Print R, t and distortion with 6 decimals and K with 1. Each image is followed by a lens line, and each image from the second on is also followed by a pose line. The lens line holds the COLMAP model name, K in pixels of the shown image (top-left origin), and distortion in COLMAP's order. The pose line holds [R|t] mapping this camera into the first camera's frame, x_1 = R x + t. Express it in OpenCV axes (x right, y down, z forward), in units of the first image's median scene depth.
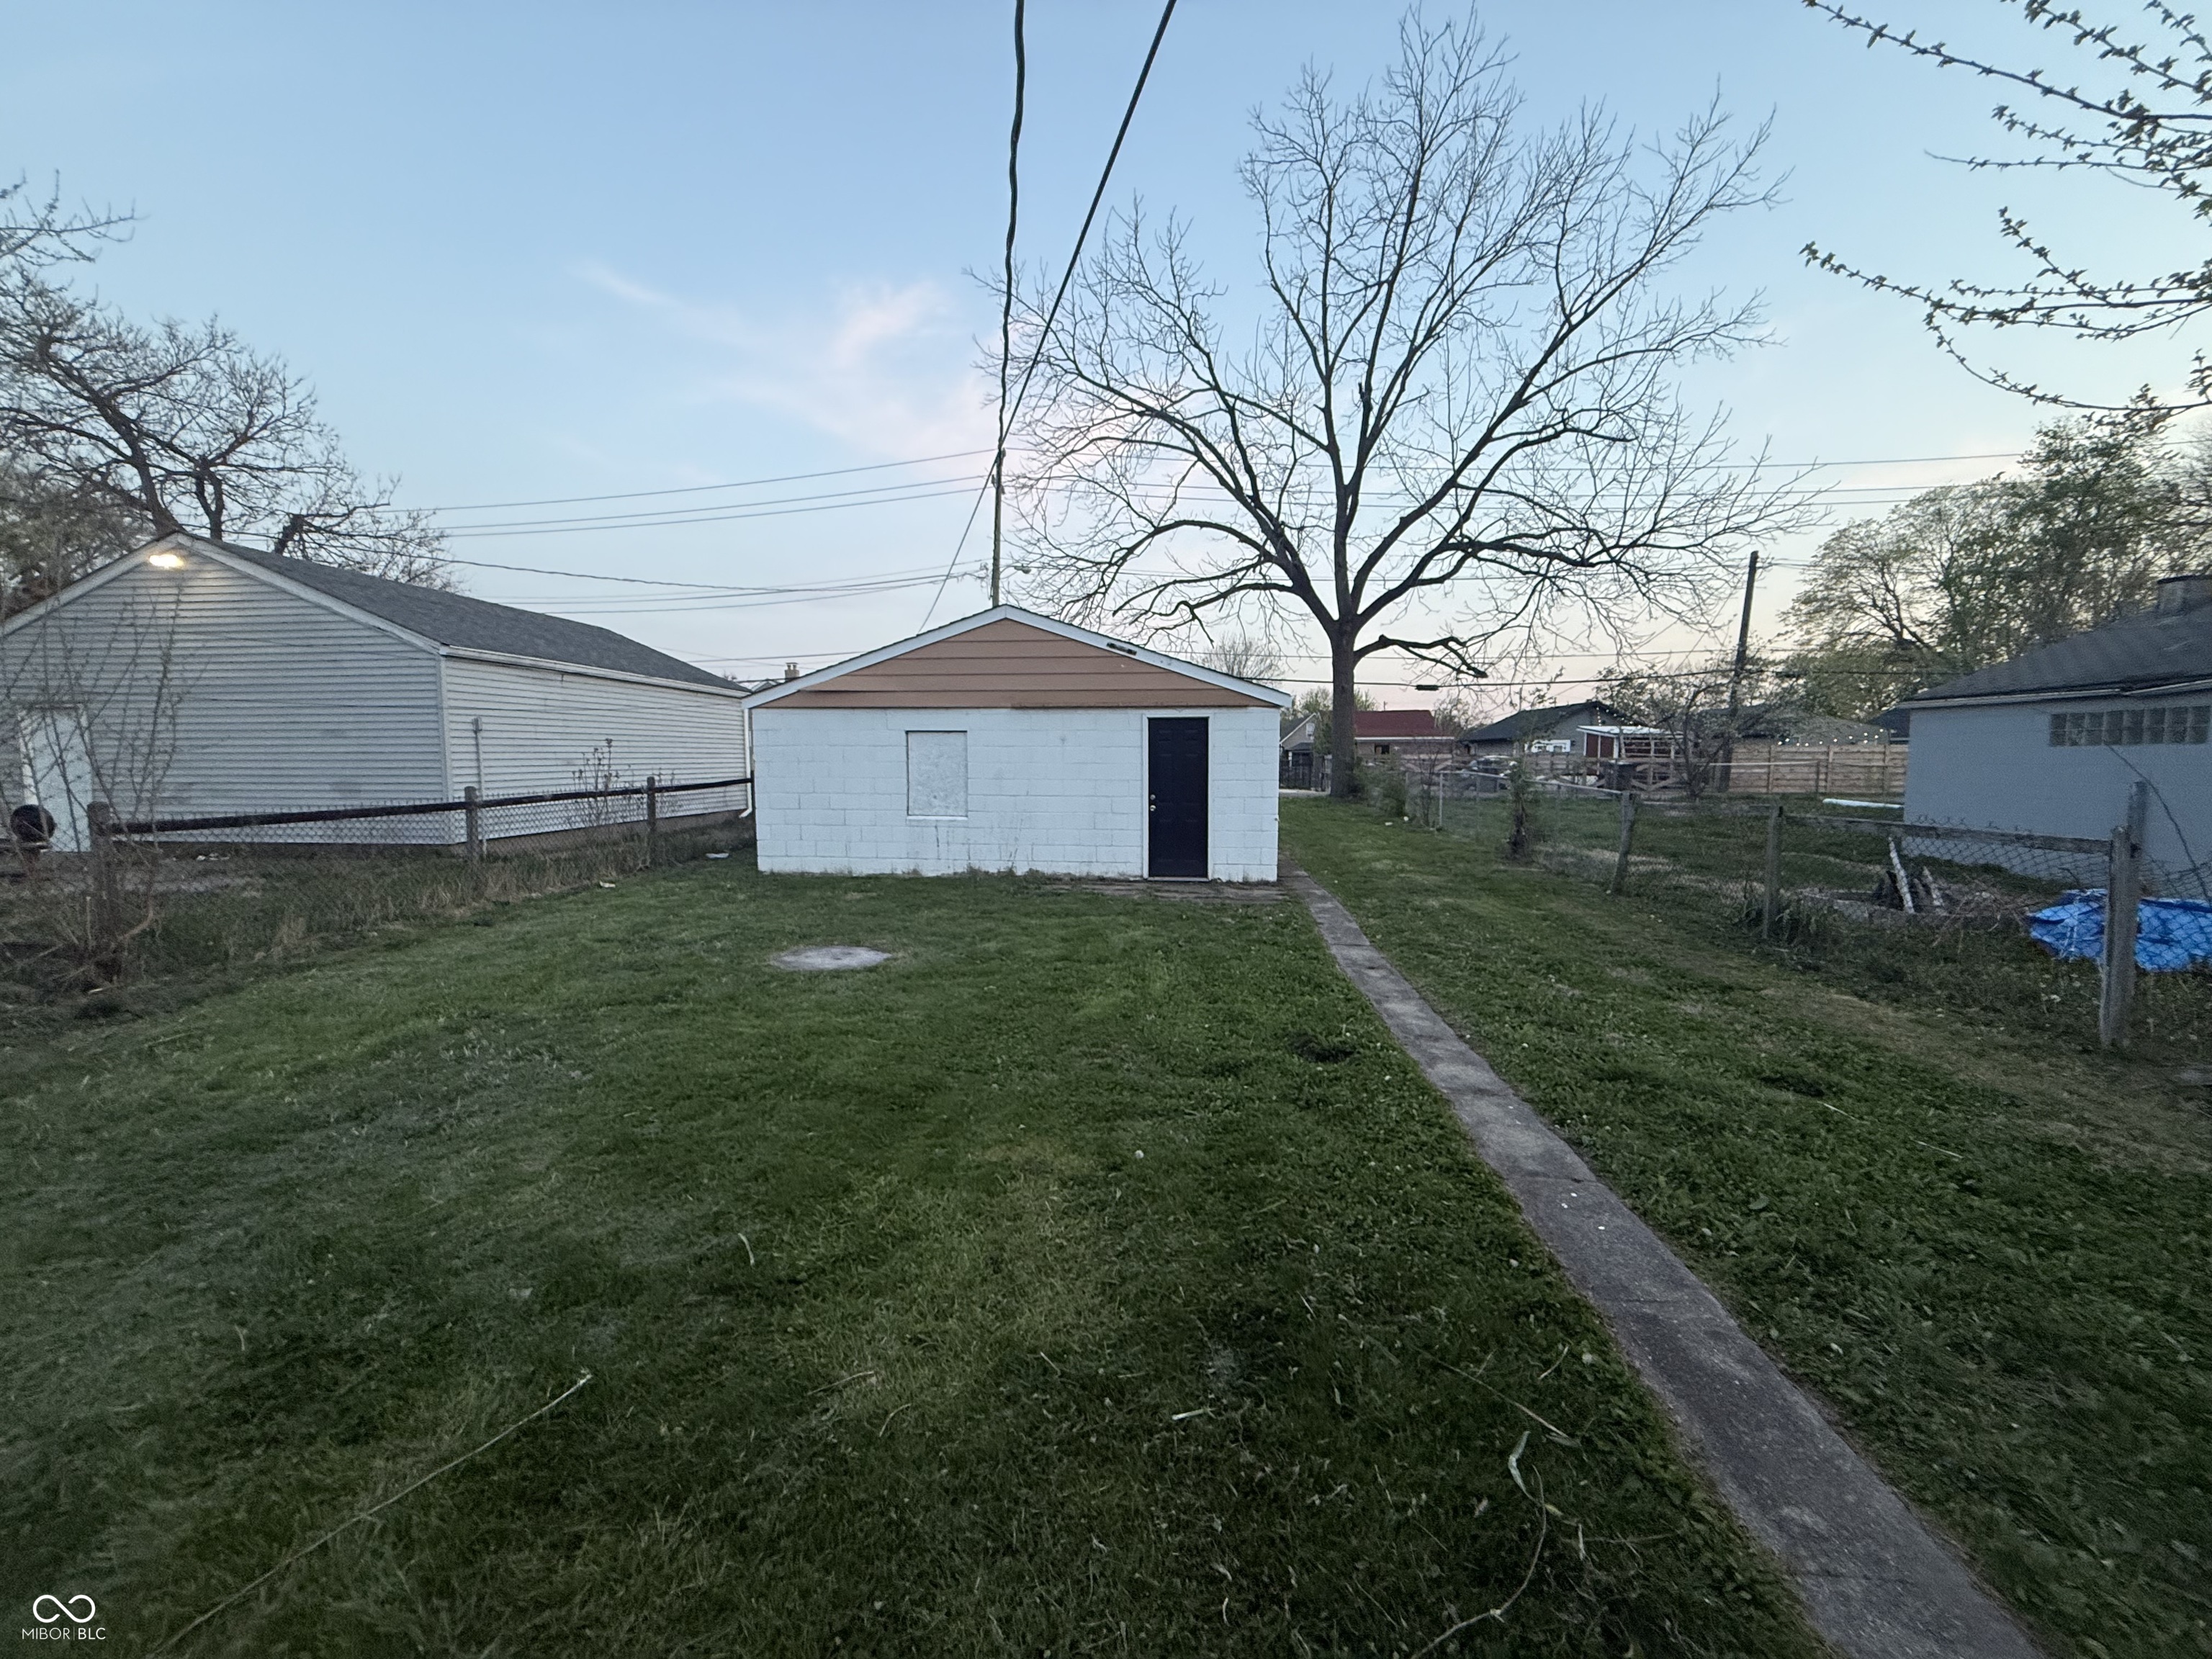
lens RADIAL K [[886.1, 0, 1099.6], [0, 886.1, 832.7], [0, 0, 1]] dist [0.001029, -0.000057]
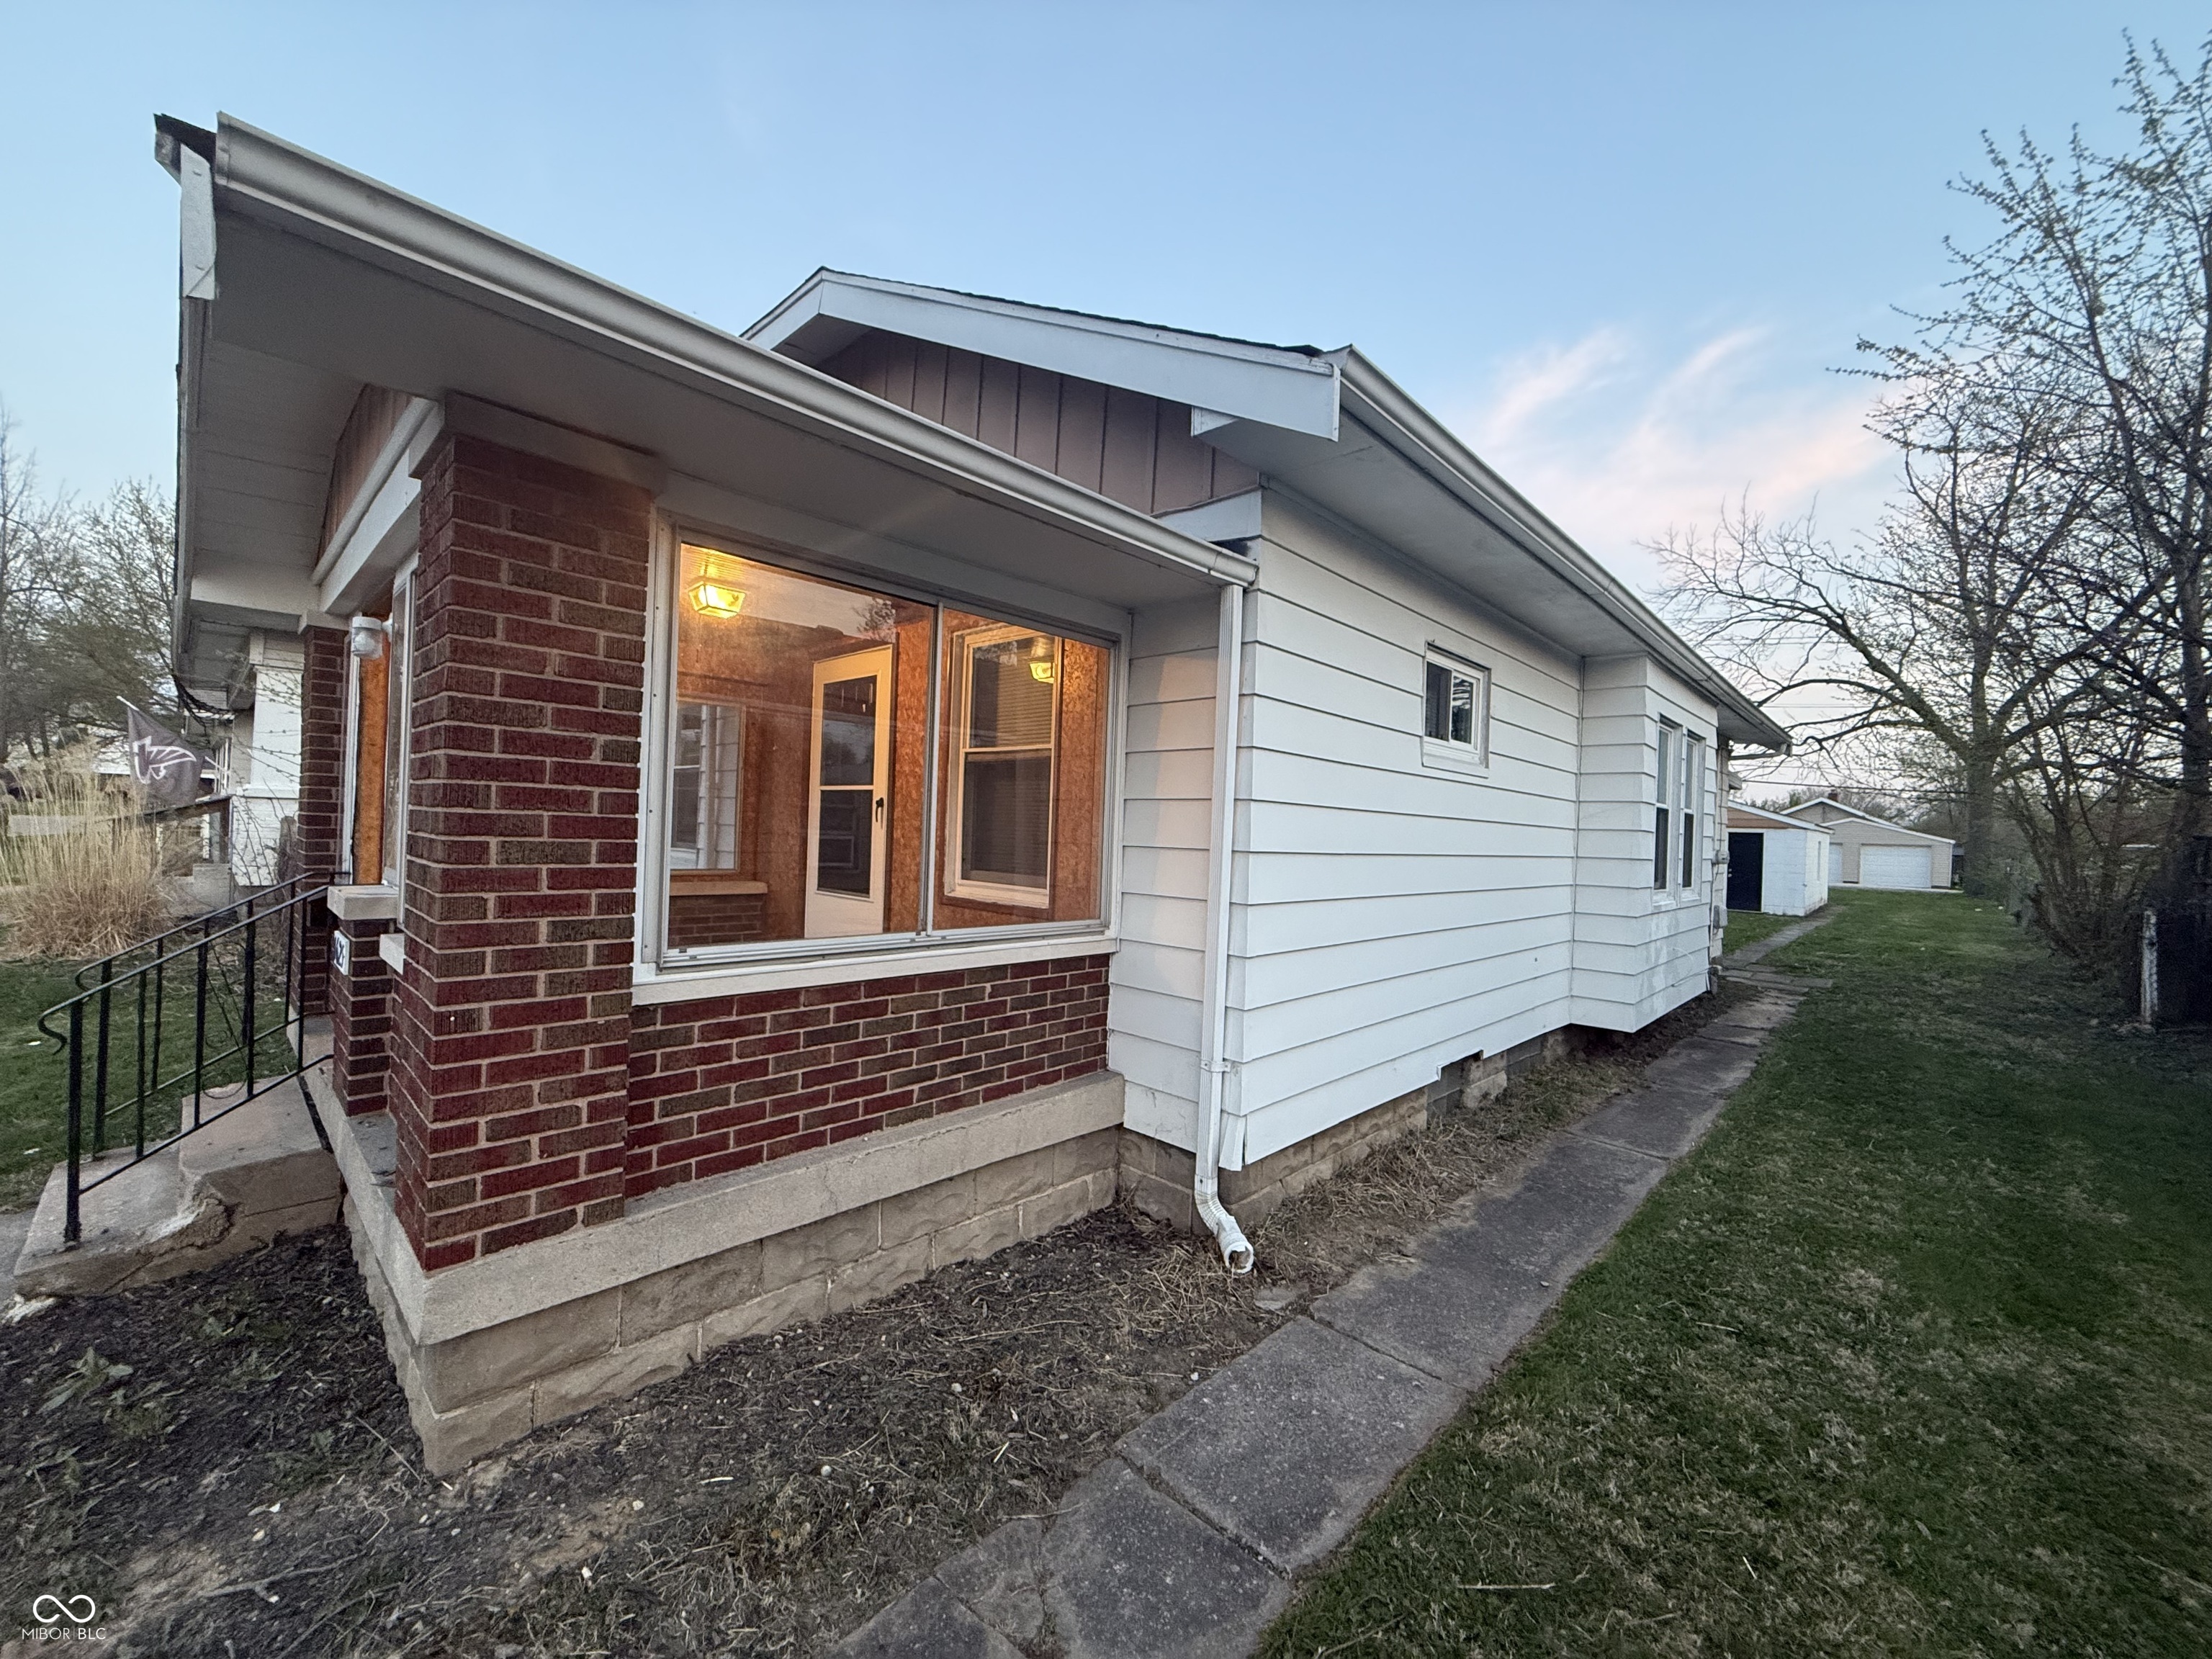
lens RADIAL K [[886.1, 0, 1099.6], [0, 886.1, 832.7], [0, 0, 1]] dist [0.001029, -0.000057]
pose [[0.775459, 0.028221, -0.630767, 0.111890], [-0.084212, 0.994698, -0.059025, 0.050867], [0.625757, 0.098890, 0.773724, -0.693428]]
